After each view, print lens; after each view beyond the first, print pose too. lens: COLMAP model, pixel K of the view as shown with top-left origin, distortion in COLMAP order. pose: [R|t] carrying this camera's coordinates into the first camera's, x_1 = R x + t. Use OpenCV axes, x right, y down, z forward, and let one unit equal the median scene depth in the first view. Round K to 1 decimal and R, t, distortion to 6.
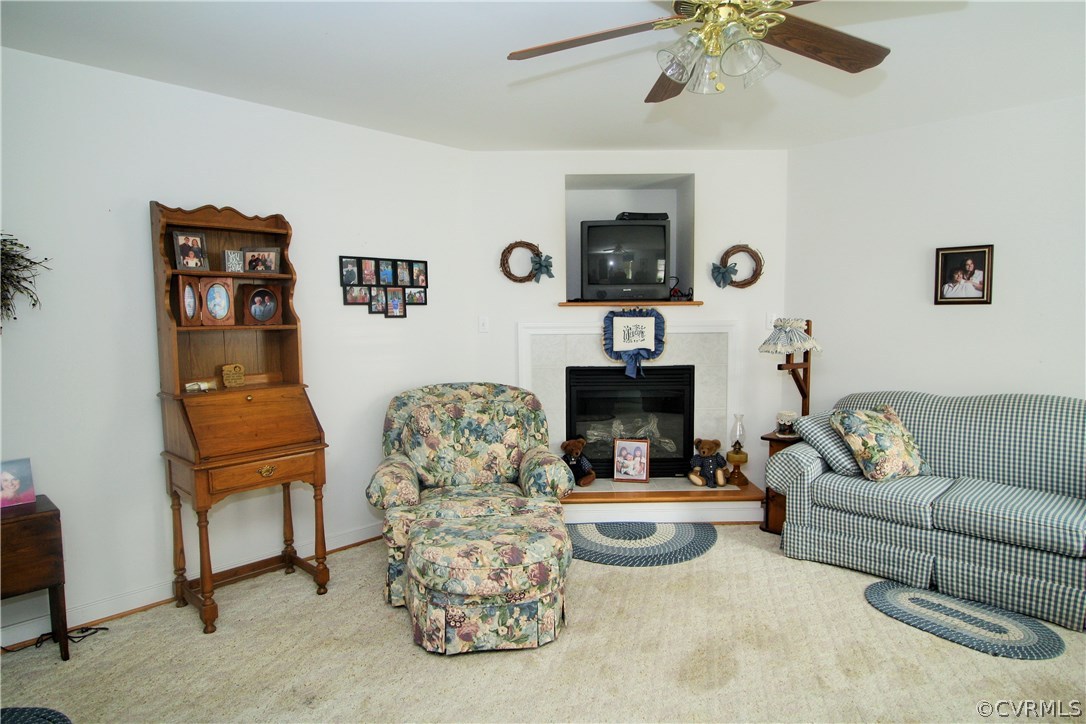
lens RADIAL K [[630.9, 0, 543.0], [0, 630.9, 362.0], [0, 0, 1]] dist [0.001407, -0.001451]
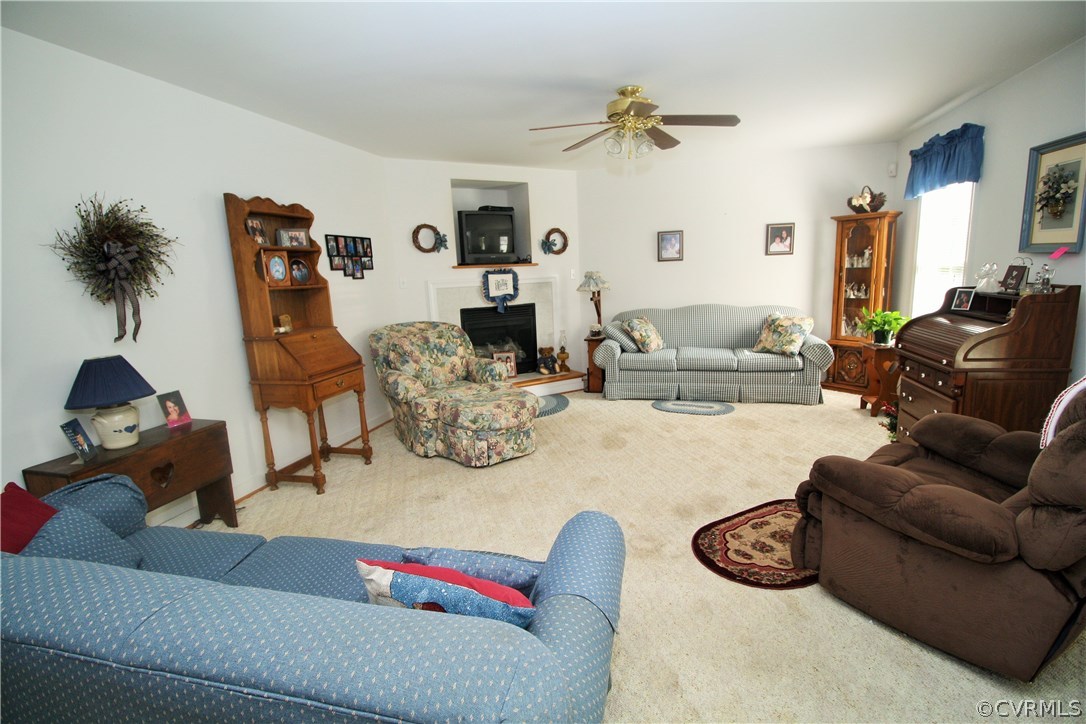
lens RADIAL K [[513.9, 0, 543.0], [0, 513.9, 362.0], [0, 0, 1]] dist [0.000638, -0.000181]
pose [[0.876485, -0.111718, 0.468287, -0.435752], [0.072208, 0.992206, 0.101557, 0.026533], [-0.475983, -0.055199, 0.877721, -0.210310]]
